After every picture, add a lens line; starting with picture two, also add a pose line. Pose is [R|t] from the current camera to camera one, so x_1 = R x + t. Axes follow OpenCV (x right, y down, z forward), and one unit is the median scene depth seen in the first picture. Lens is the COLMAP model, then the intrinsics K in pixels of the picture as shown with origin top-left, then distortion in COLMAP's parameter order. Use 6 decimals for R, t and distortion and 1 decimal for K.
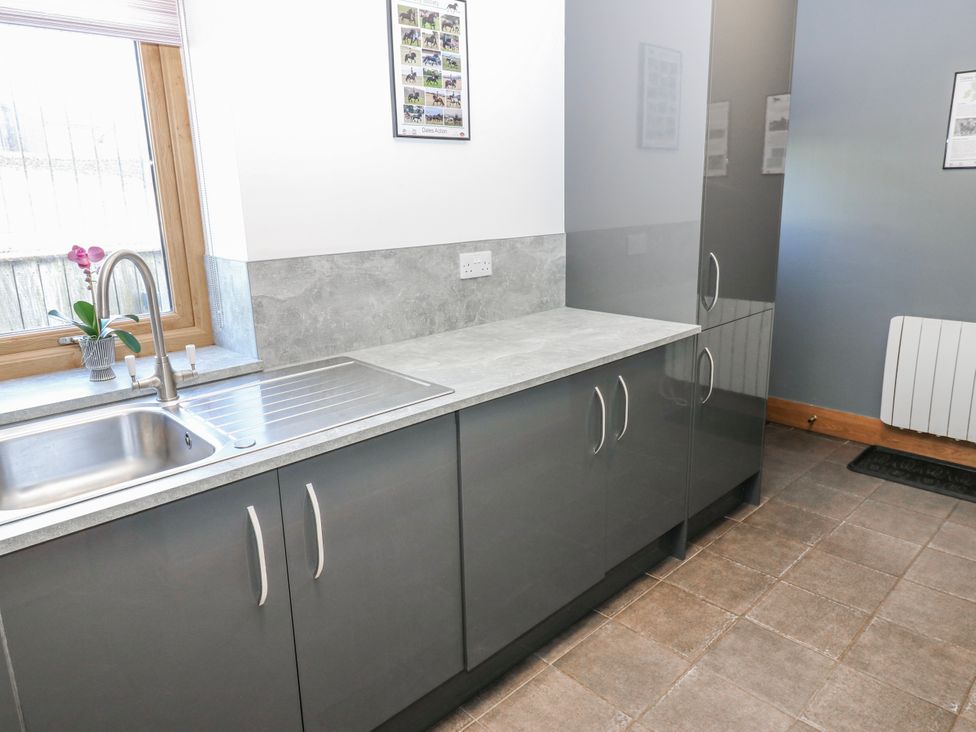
lens RADIAL K [[753.8, 0, 491.0], [0, 753.8, 347.2], [0, 0, 1]] dist [0.012139, -0.005363]
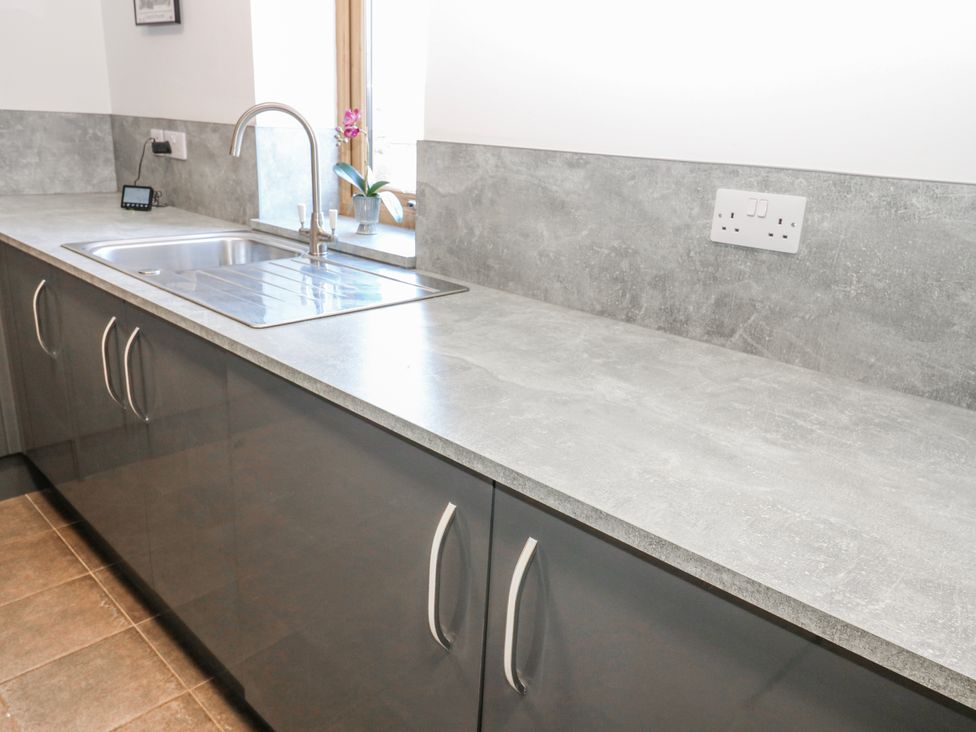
lens RADIAL K [[753.8, 0, 491.0], [0, 753.8, 347.2], [0, 0, 1]] dist [0.012139, -0.005363]
pose [[-0.018178, 0.300435, -0.953629, 0.467503], [-0.259693, 0.919634, 0.294675, -0.140612], [0.965520, 0.253007, 0.061303, 0.896311]]
